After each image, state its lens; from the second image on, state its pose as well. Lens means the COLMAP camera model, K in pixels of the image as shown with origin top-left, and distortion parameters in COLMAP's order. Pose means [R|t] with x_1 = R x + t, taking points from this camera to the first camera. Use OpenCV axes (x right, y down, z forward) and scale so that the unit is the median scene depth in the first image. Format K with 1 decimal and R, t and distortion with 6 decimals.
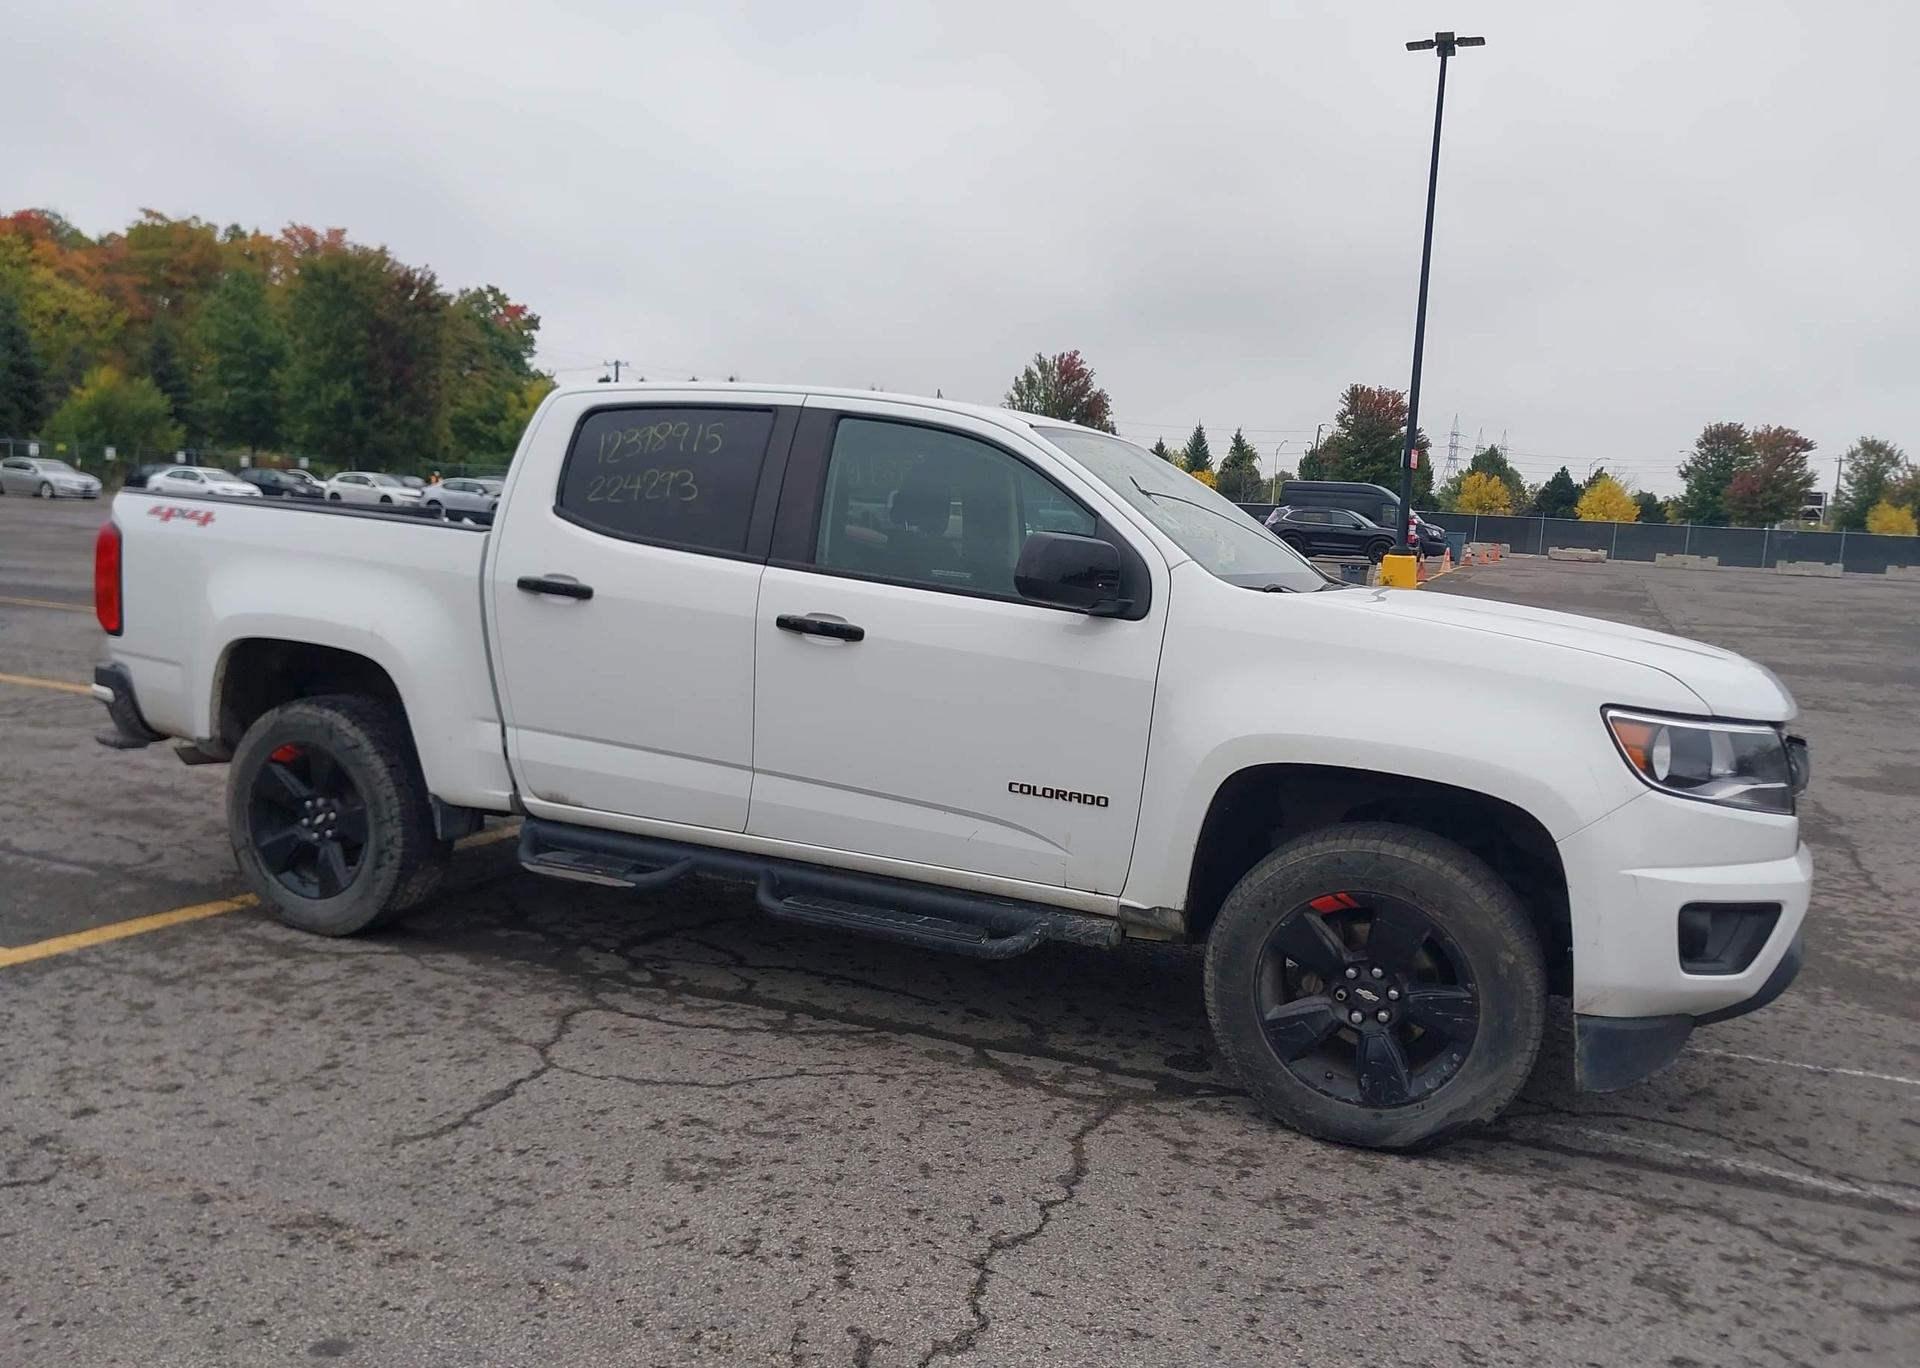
lens RADIAL K [[1495.3, 0, 976.0], [0, 1495.3, 716.0], [0, 0, 1]] dist [0.055422, -0.084697]
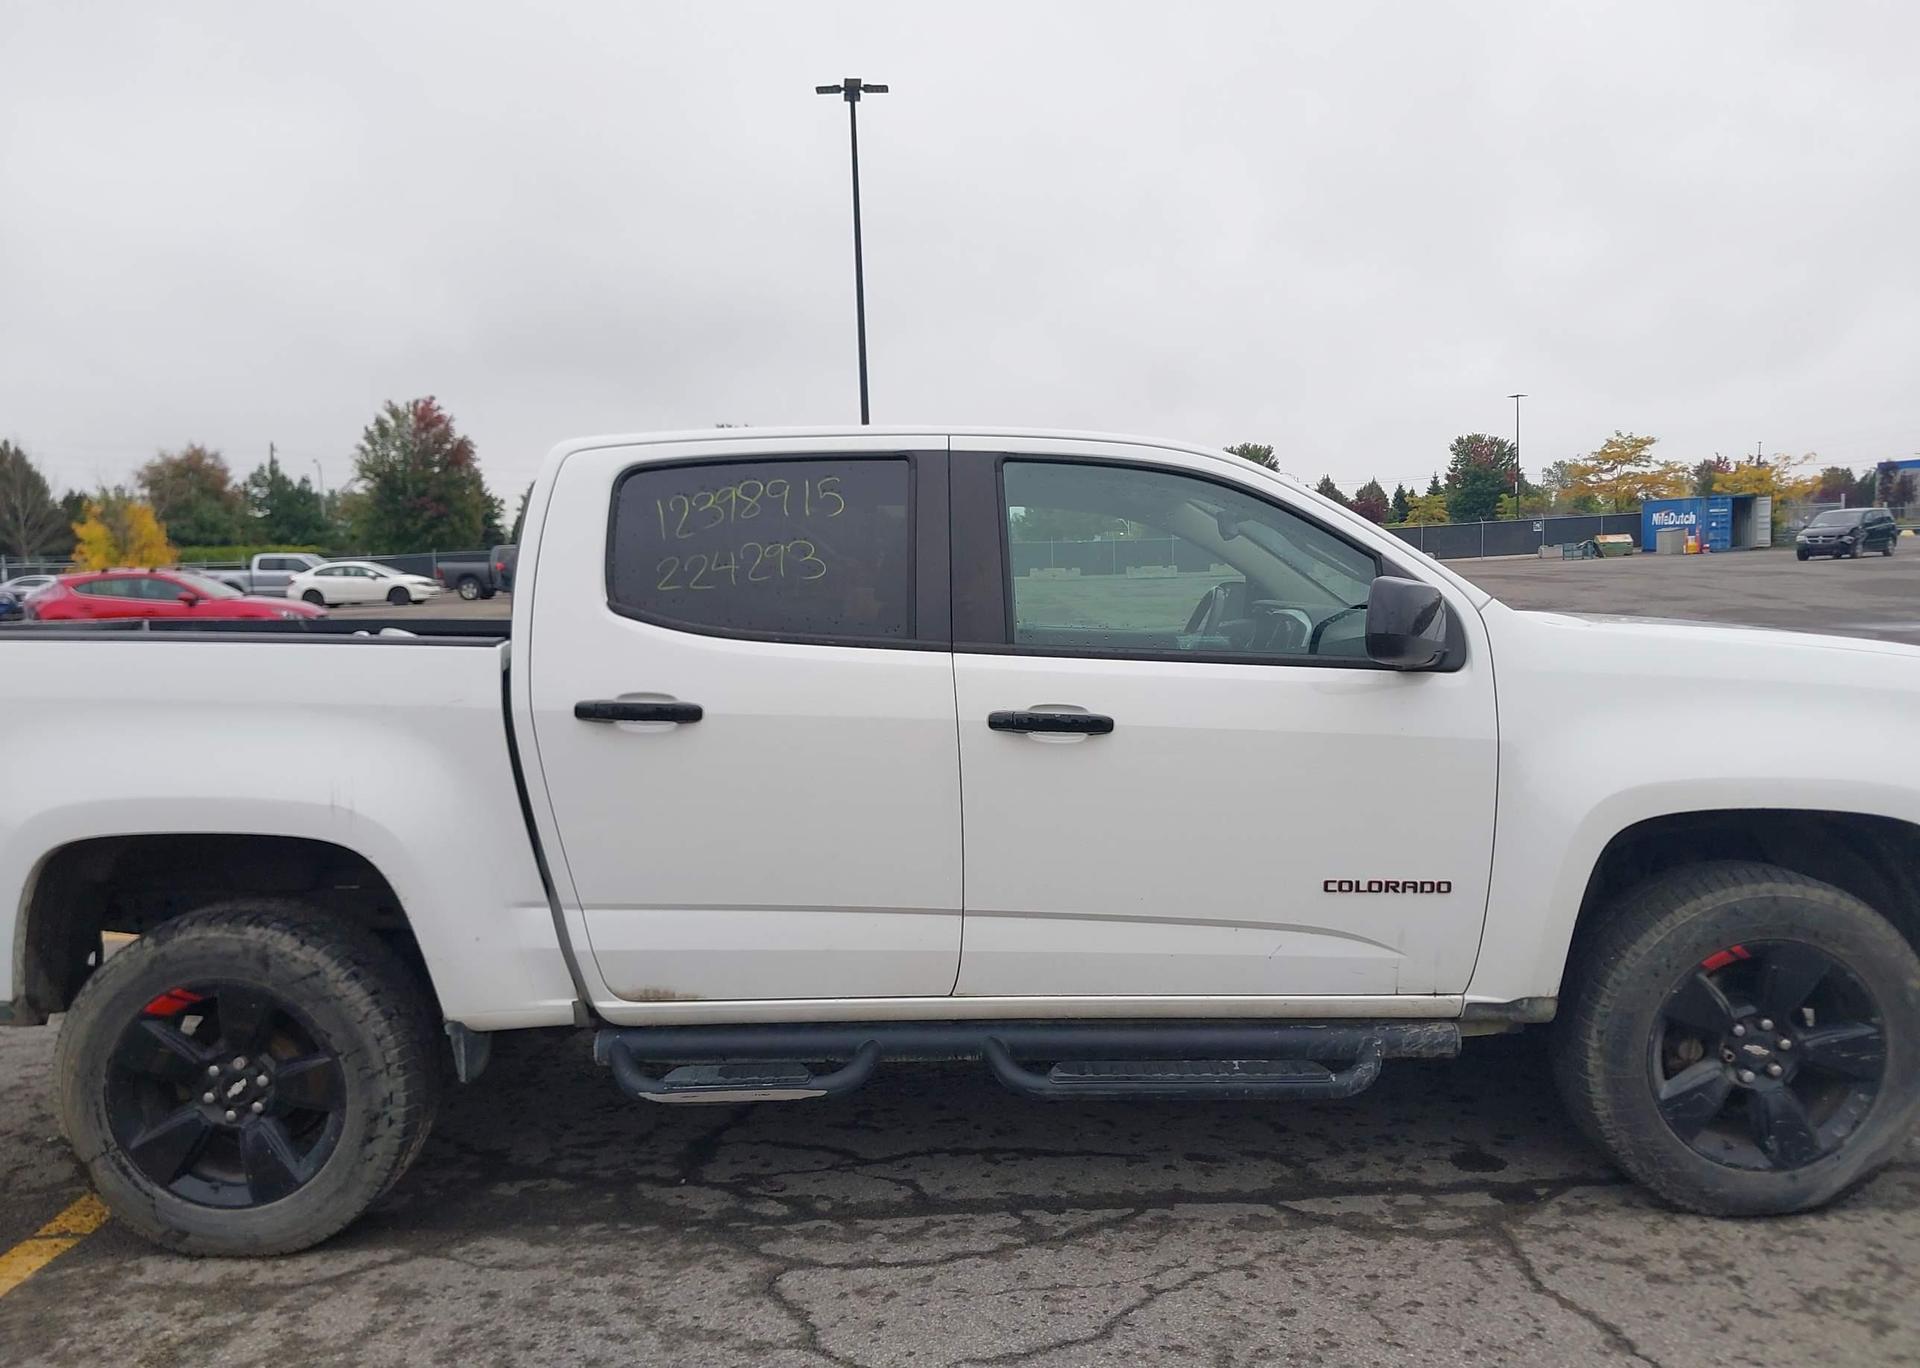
lens RADIAL K [[1495.3, 0, 976.0], [0, 1495.3, 716.0], [0, 0, 1]] dist [0.055422, -0.084697]
pose [[0.912463, -0.113538, 0.393092, -0.395583], [0.123627, 0.992329, -0.000351, -0.058983], [-0.390036, 0.048917, 0.919499, 0.247697]]
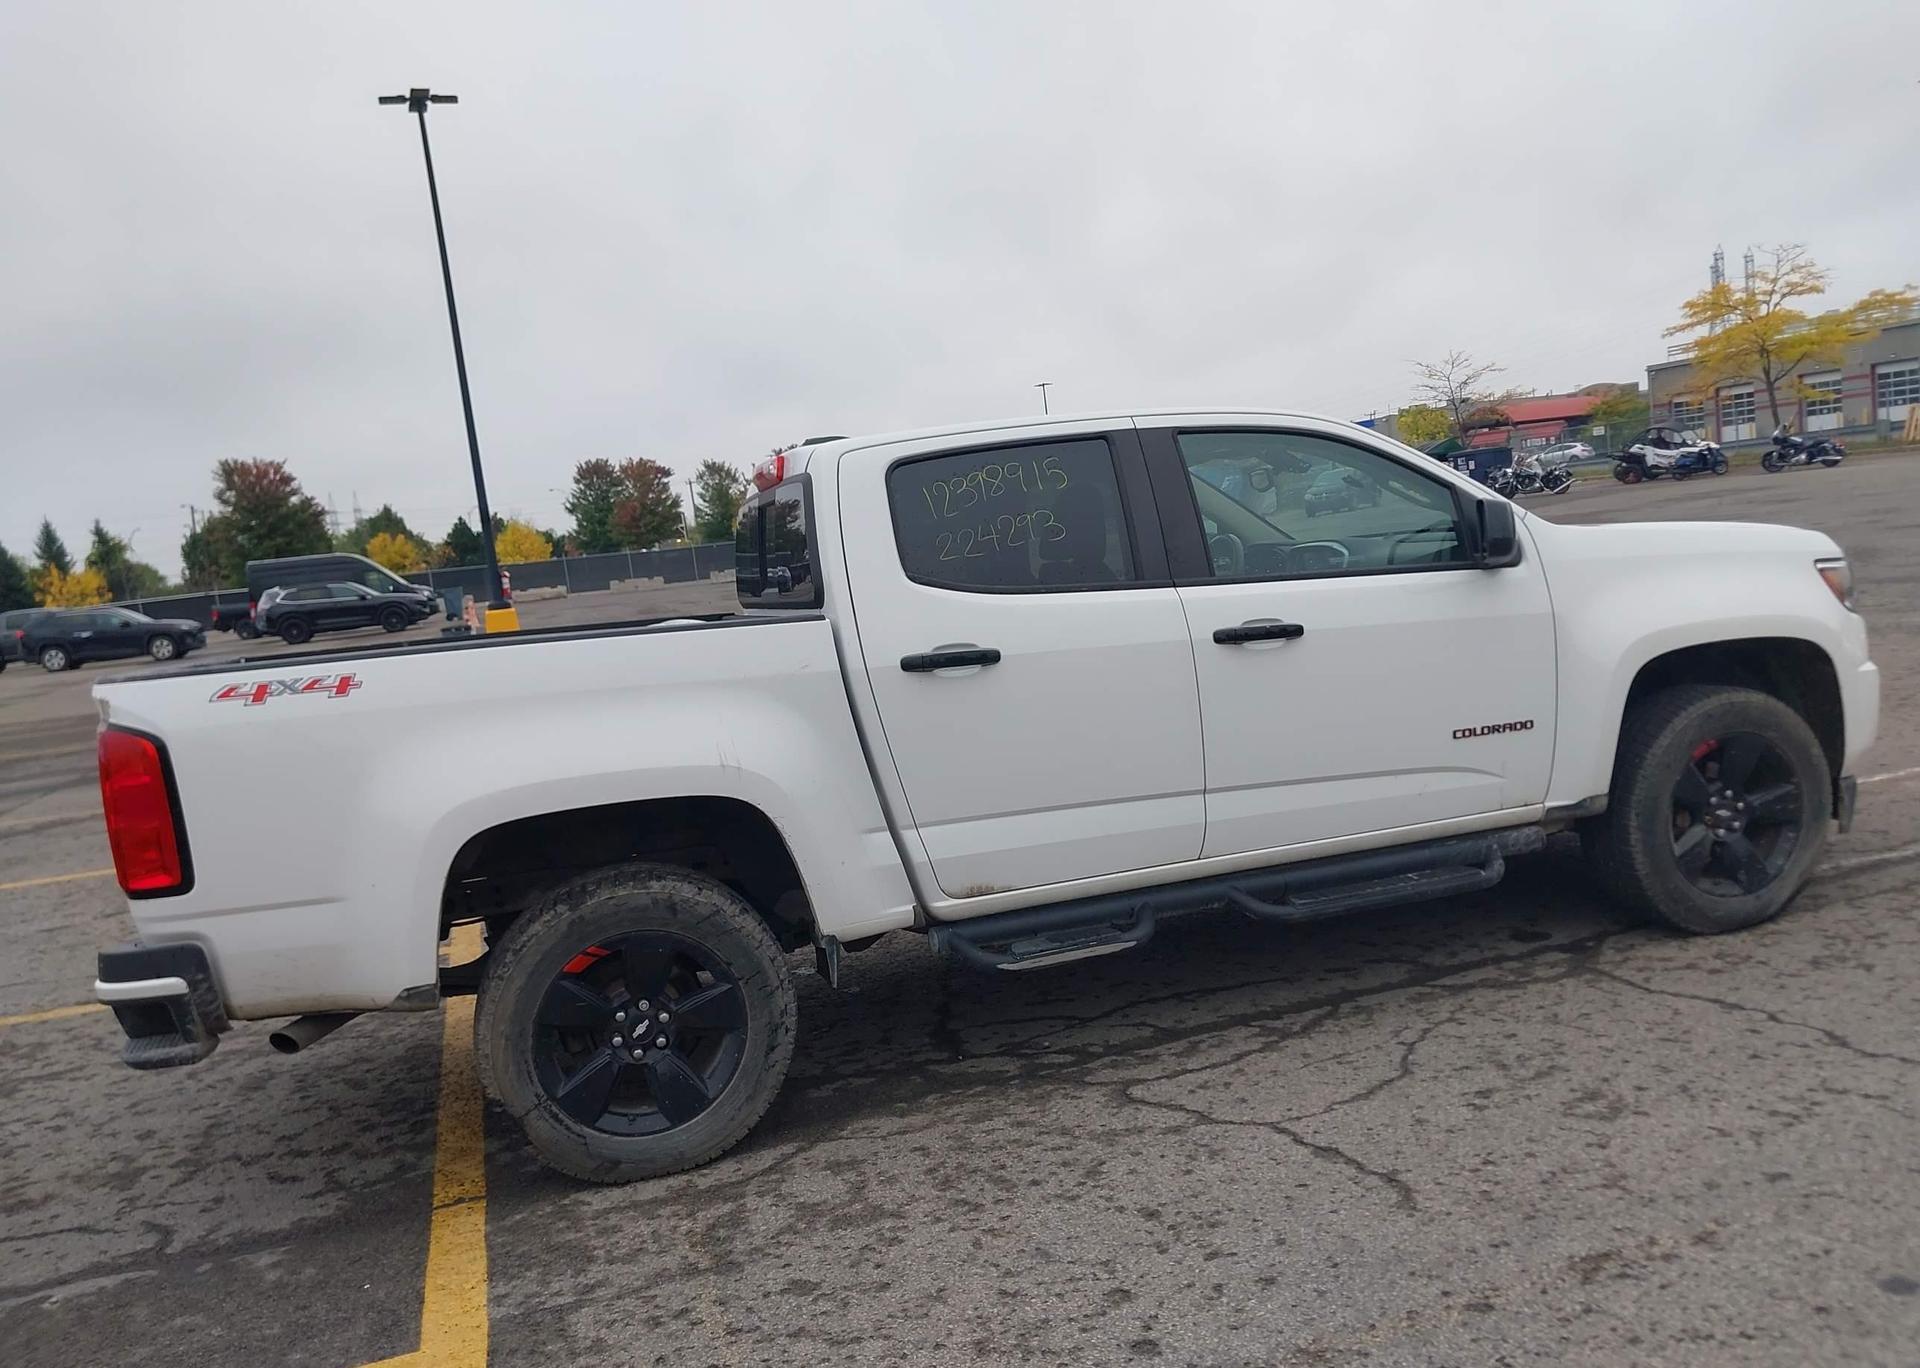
lens RADIAL K [[1495.3, 0, 976.0], [0, 1495.3, 716.0], [0, 0, 1]] dist [0.055422, -0.084697]
pose [[0.743022, -0.212545, 0.634620, -0.793093], [0.235424, 0.970634, 0.049444, -0.087931], [-0.626493, 0.112667, 0.771241, 0.294198]]
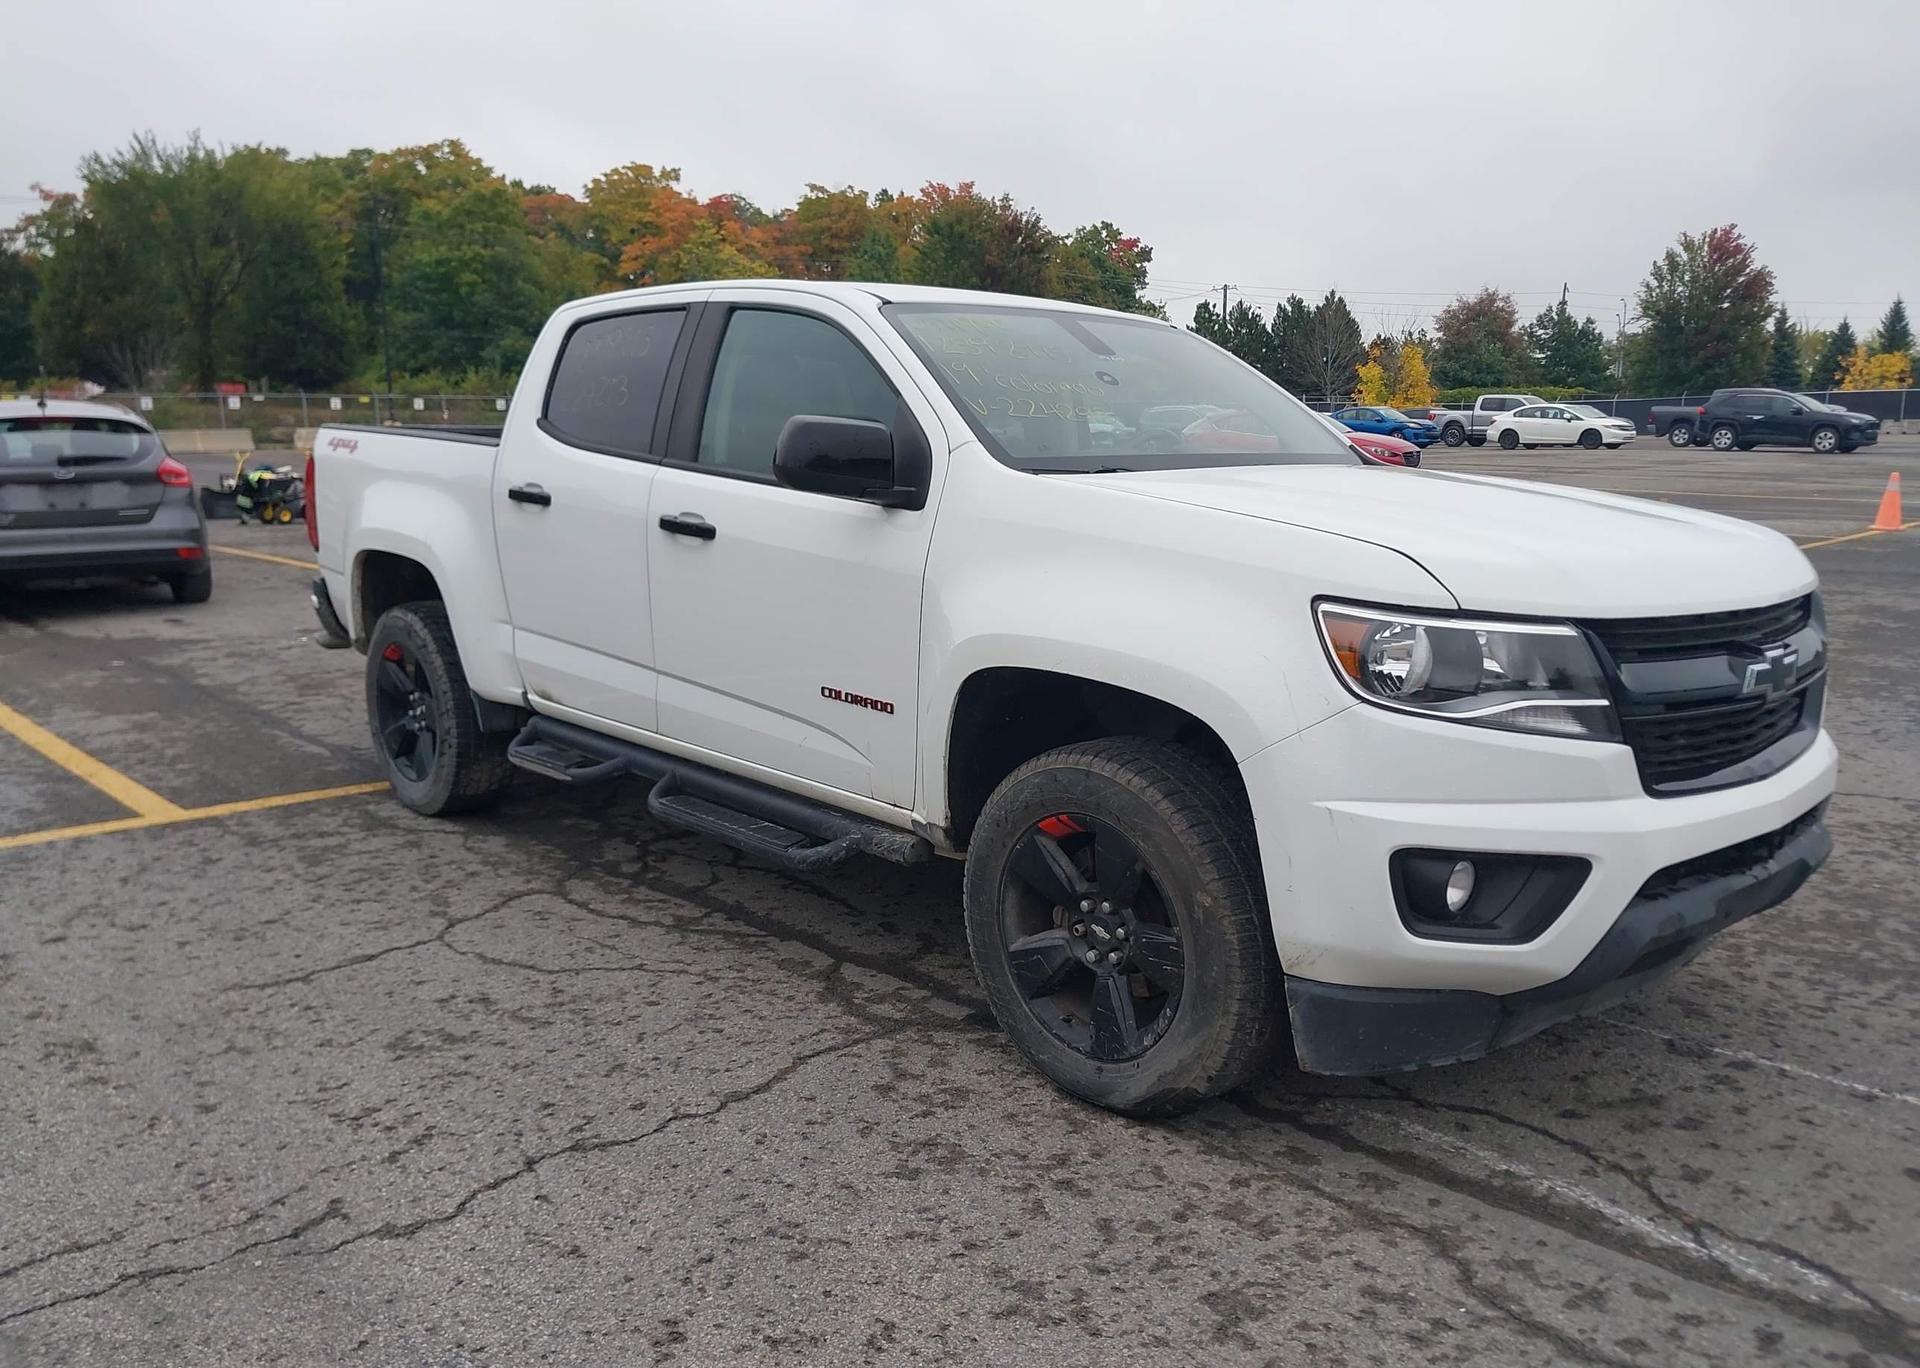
lens RADIAL K [[1495.3, 0, 976.0], [0, 1495.3, 716.0], [0, 0, 1]] dist [0.055422, -0.084697]
pose [[0.918969, 0.026538, -0.393435, 0.405375], [-0.006785, 0.998649, 0.051512, 0.011862], [0.394271, -0.044669, 0.917908, 0.137122]]
